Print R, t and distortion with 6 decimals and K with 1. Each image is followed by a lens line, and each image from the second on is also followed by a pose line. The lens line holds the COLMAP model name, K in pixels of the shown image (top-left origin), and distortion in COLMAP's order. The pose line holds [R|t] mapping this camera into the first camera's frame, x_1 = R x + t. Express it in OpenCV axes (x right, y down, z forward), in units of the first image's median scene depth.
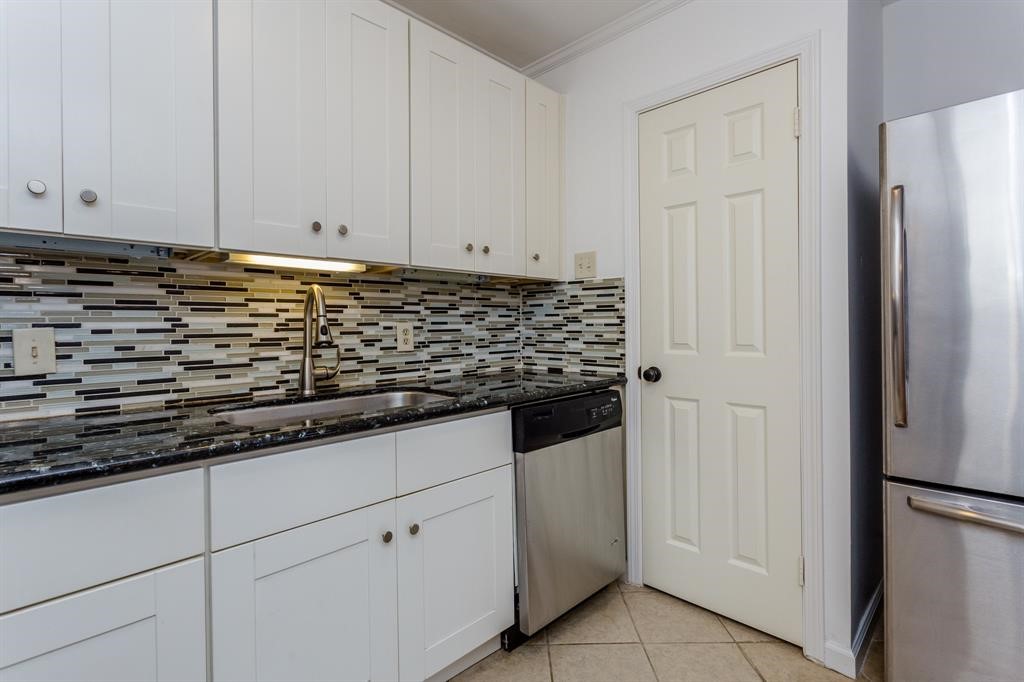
lens RADIAL K [[492.6, 0, 510.5], [0, 492.6, 330.8], [0, 0, 1]] dist [-0.004441, 0.004016]
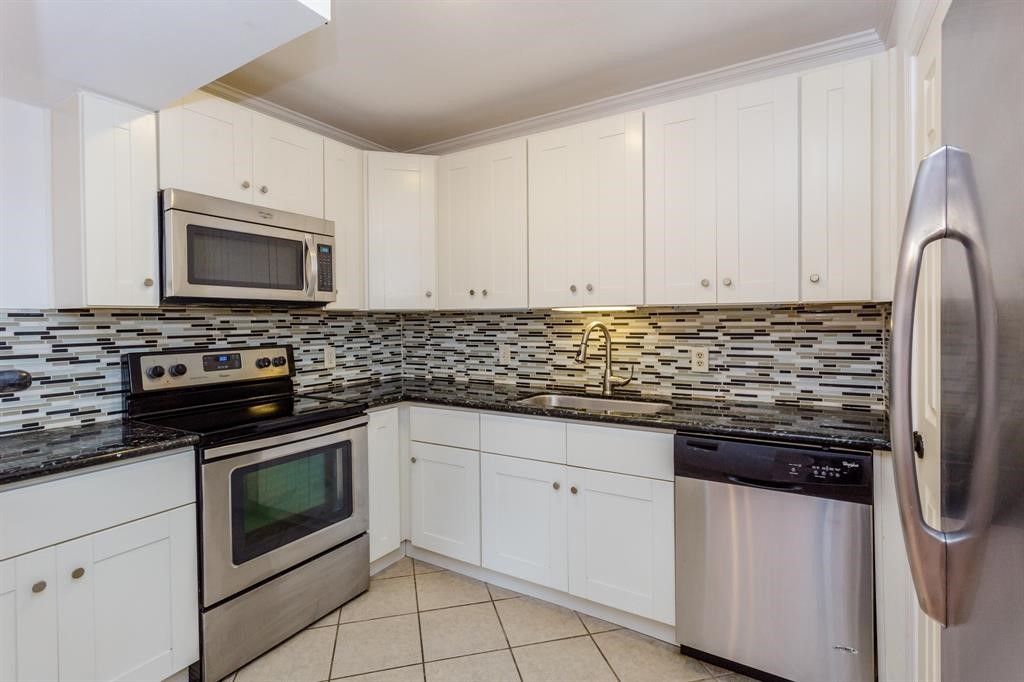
lens RADIAL K [[492.6, 0, 506.9], [0, 492.6, 332.3], [0, 0, 1]] dist [-0.004441, 0.004016]
pose [[0.221791, 0.026176, -0.974743, 0.881650], [-0.009762, 0.999649, 0.024623, -0.082548], [0.975045, 0.004054, 0.221968, 0.338547]]
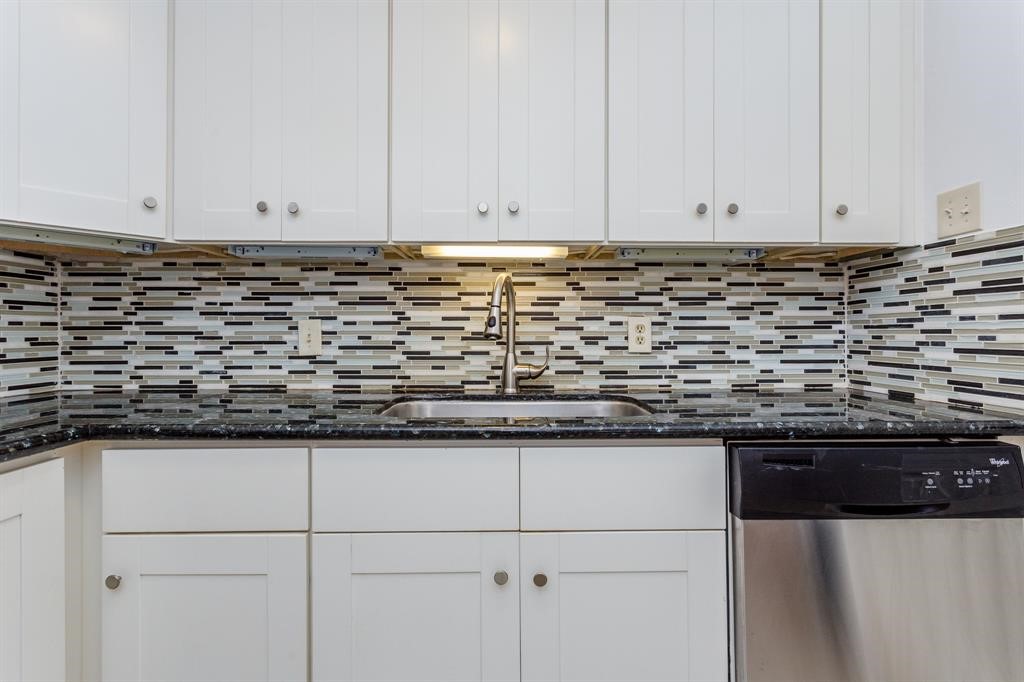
lens RADIAL K [[492.6, 0, 509.9], [0, 492.6, 330.3], [0, 0, 1]] dist [-0.004441, 0.004016]
pose [[0.711499, 0.003915, -0.702676, 0.222233], [-0.016255, 0.999809, -0.010889, 0.019166], [0.702499, 0.019170, 0.711426, 0.304329]]
